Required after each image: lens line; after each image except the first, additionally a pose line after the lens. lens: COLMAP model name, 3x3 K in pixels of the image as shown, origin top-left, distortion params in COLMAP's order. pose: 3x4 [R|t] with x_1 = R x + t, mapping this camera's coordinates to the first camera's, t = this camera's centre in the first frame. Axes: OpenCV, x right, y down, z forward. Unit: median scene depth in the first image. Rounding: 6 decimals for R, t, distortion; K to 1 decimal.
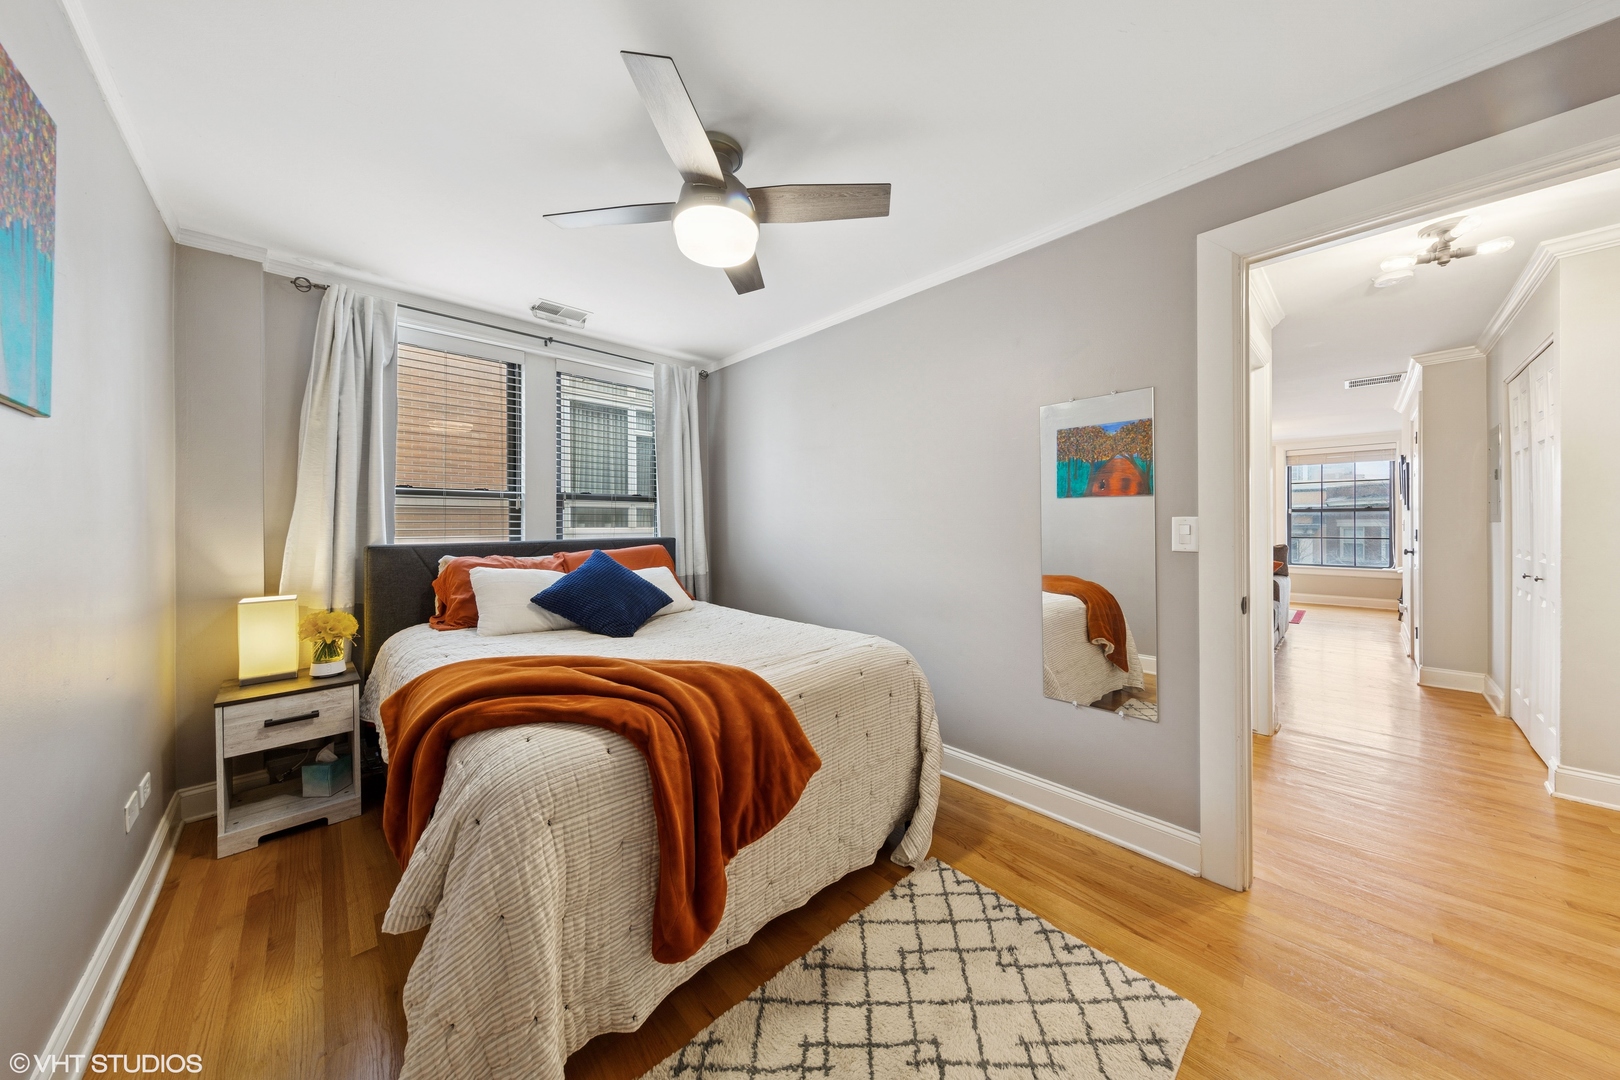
lens RADIAL K [[518.0, 0, 814.2], [0, 518.0, 525.5], [0, 0, 1]] dist [0.006533, -0.000473]
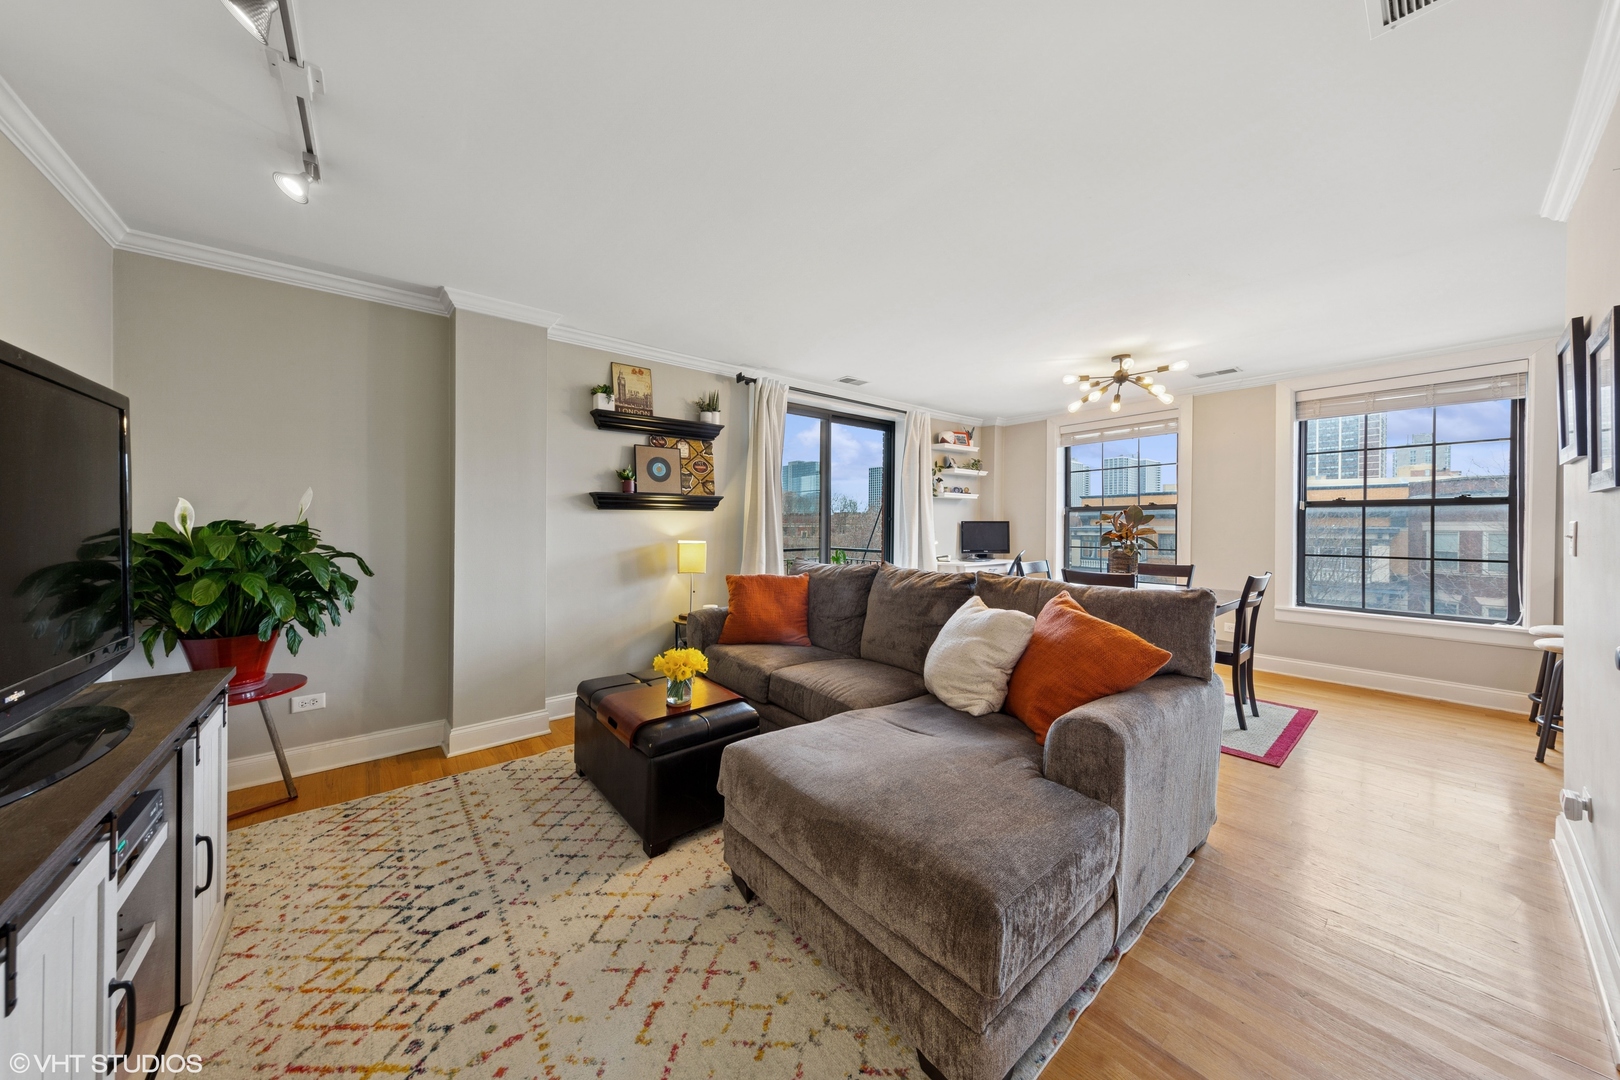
lens RADIAL K [[518.0, 0, 819.5], [0, 518.0, 525.6], [0, 0, 1]] dist [0.006533, -0.000473]
pose [[0.997362, 0.006708, -0.072282, 0.455405], [-0.006640, 0.999977, 0.001179, -0.003802], [0.072288, -0.000696, 0.997384, 0.428163]]
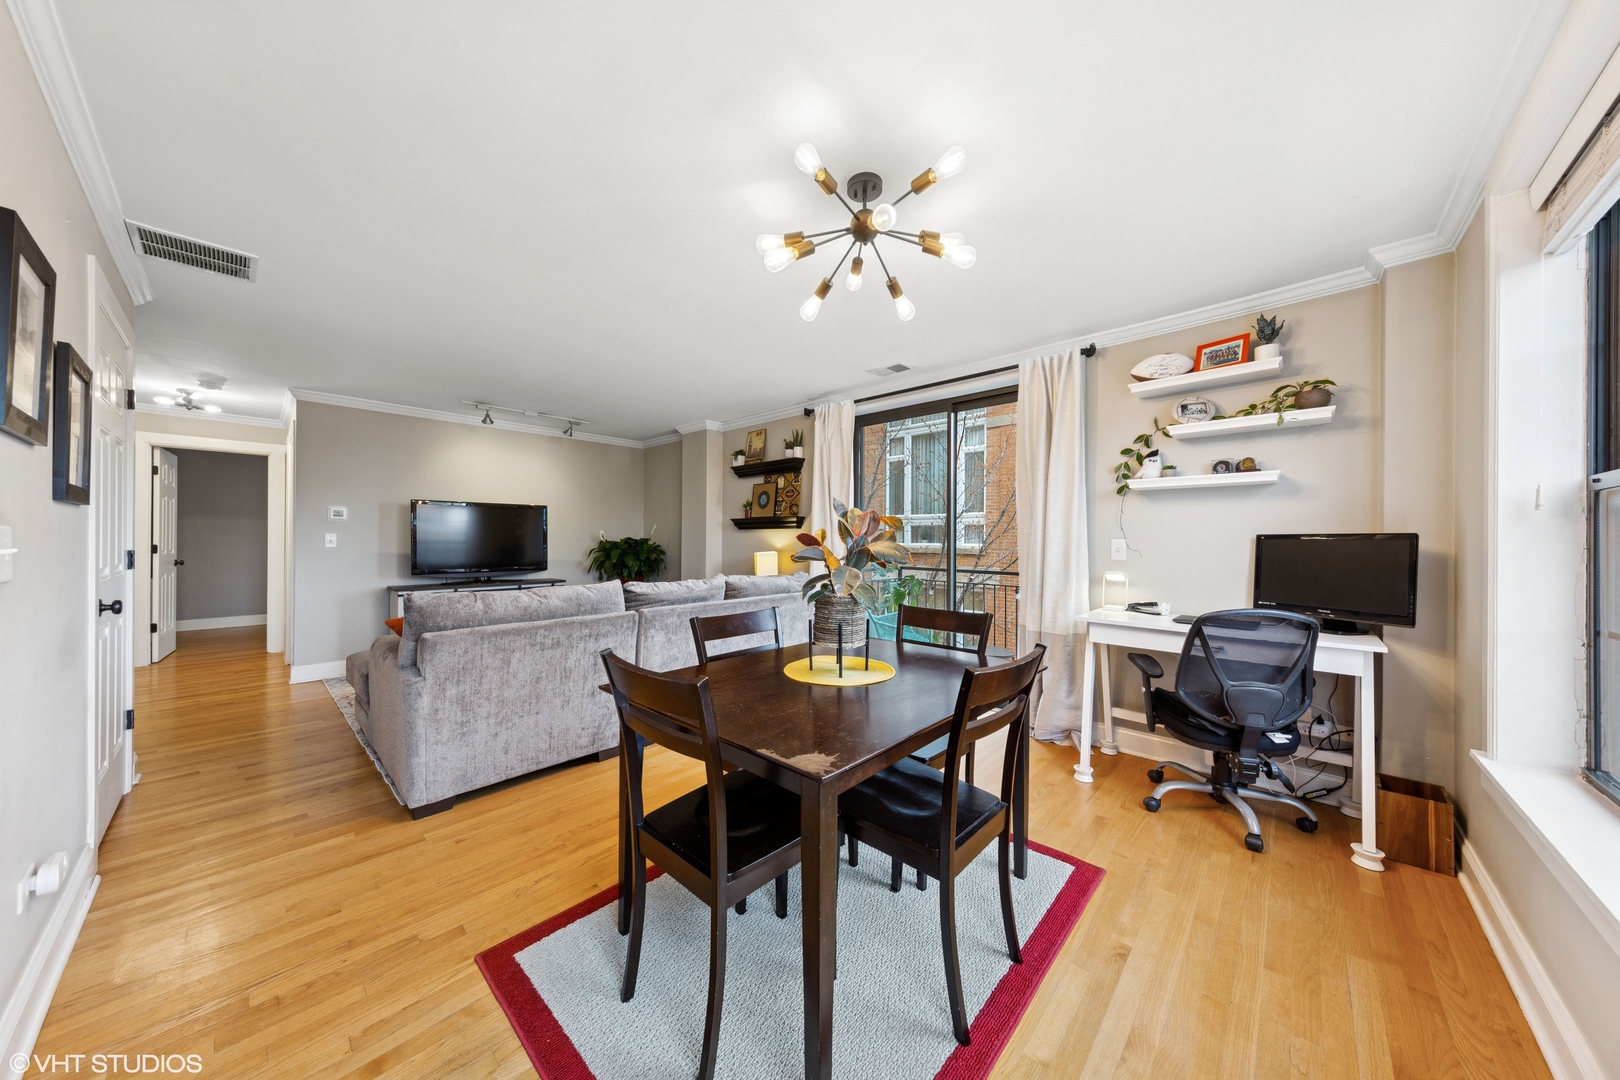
lens RADIAL K [[518.0, 0, 806.0], [0, 518.0, 540.6], [0, 0, 1]] dist [0.006533, -0.000473]
pose [[0.067323, 0.007924, -0.997700, 0.923973], [-0.008206, 0.999939, 0.007388, -0.006635], [0.997697, 0.007690, 0.067384, 0.887669]]
